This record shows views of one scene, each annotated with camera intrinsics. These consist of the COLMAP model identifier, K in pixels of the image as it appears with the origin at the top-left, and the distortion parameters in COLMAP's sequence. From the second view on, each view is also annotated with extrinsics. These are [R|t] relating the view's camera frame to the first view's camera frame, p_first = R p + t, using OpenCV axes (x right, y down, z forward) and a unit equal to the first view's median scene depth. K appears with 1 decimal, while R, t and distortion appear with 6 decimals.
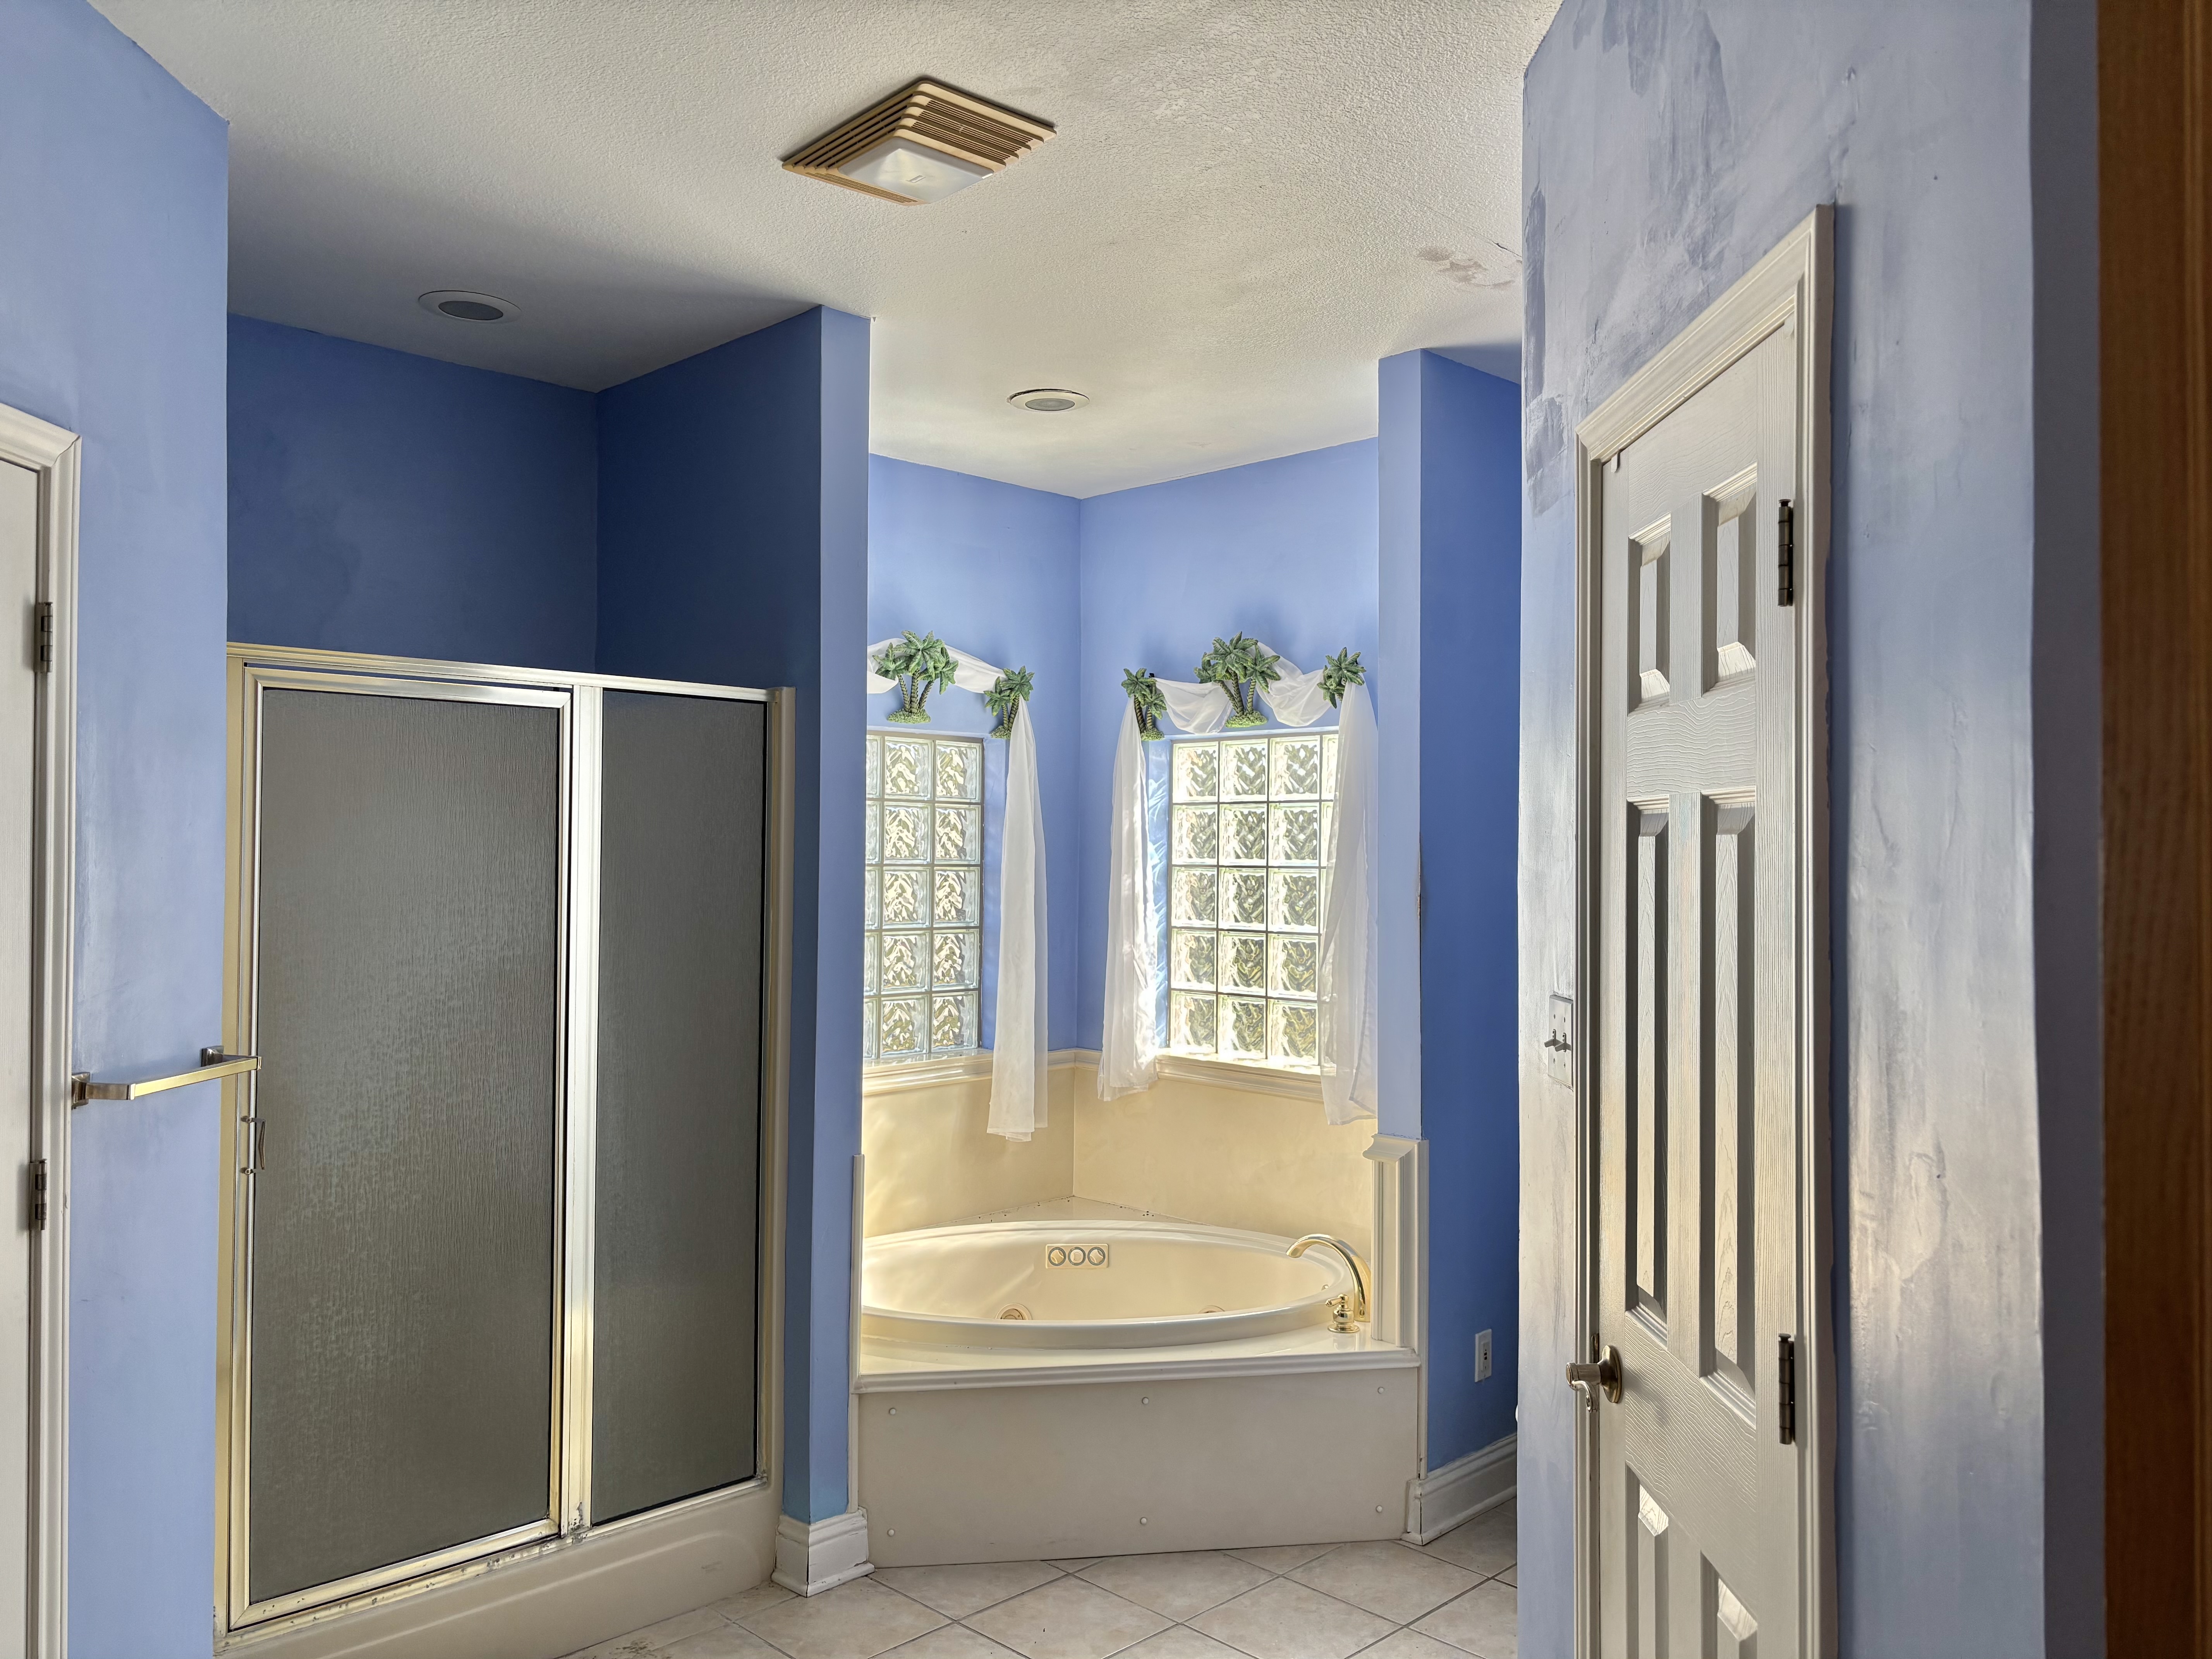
lens RADIAL K [[1683.3, 0, 1110.1], [0, 1683.3, 813.9], [0, 0, 1]] dist [0.050030, -0.047955]
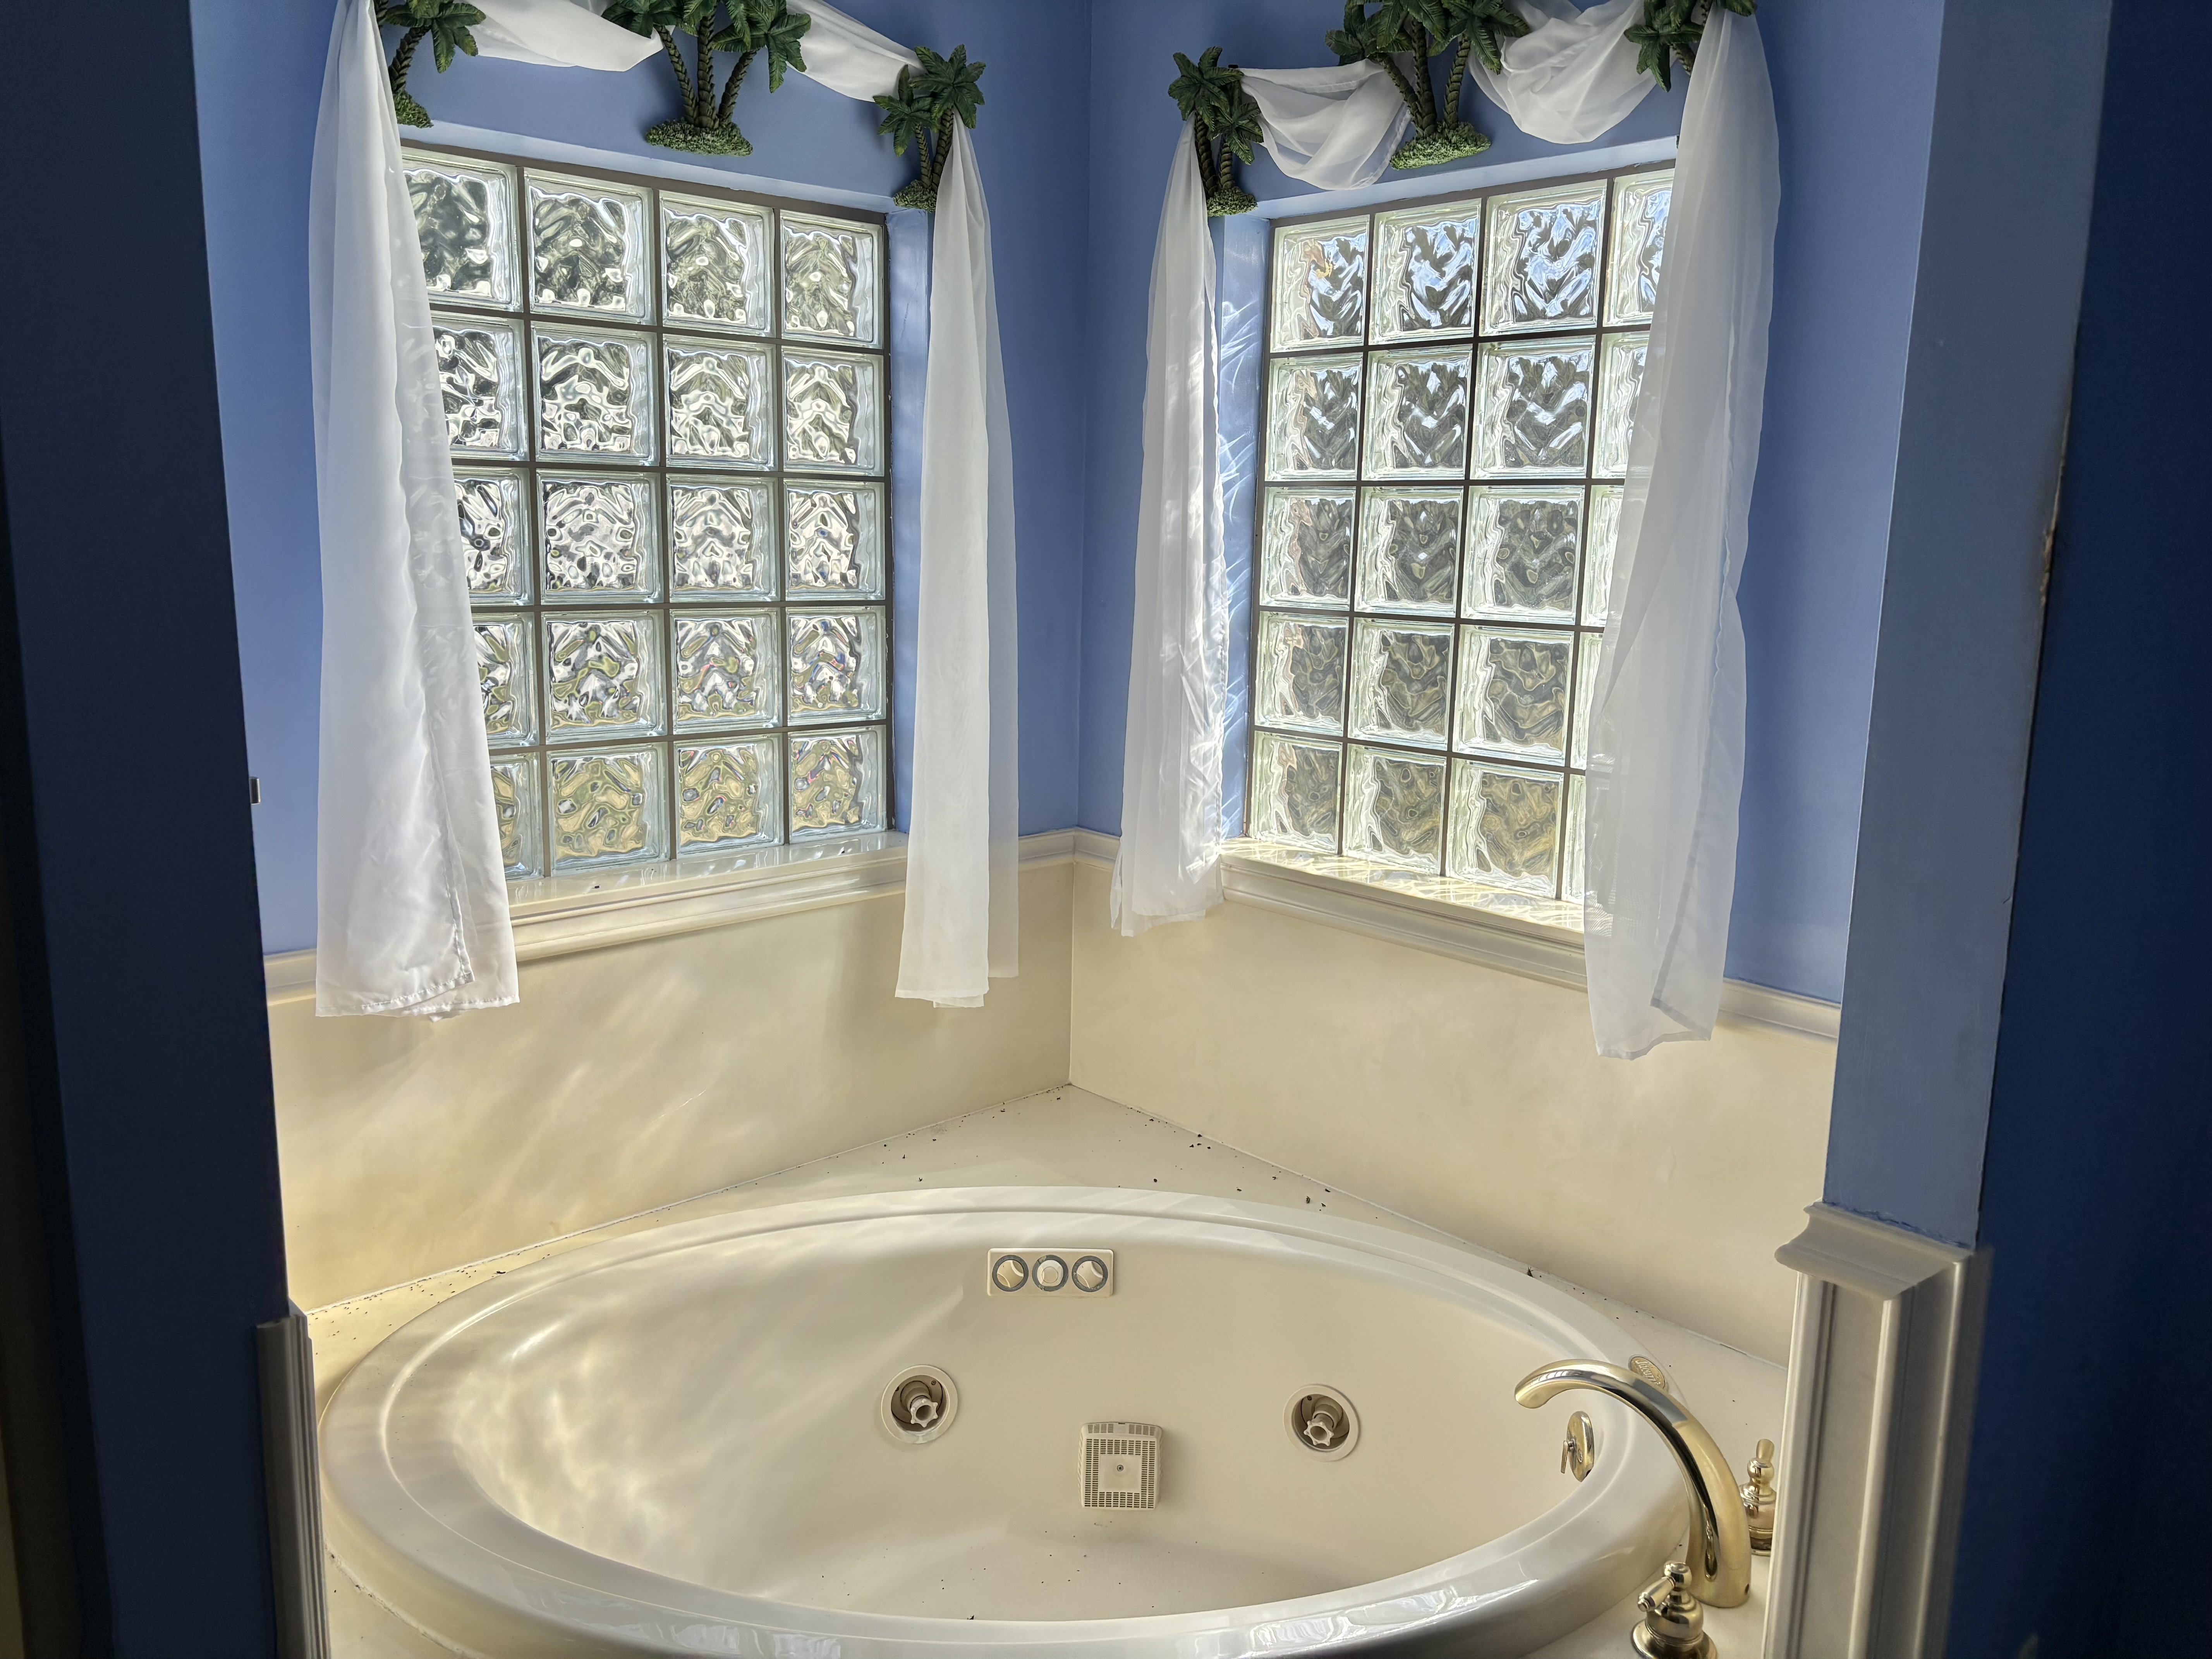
lens RADIAL K [[1683.3, 0, 1110.1], [0, 1683.3, 813.9], [0, 0, 1]] dist [0.050030, -0.047955]
pose [[0.998759, 0.020557, -0.045373, 0.016179], [-0.011322, 0.980717, 0.195104, 0.030101], [0.048509, -0.194348, 0.979732, 0.496071]]
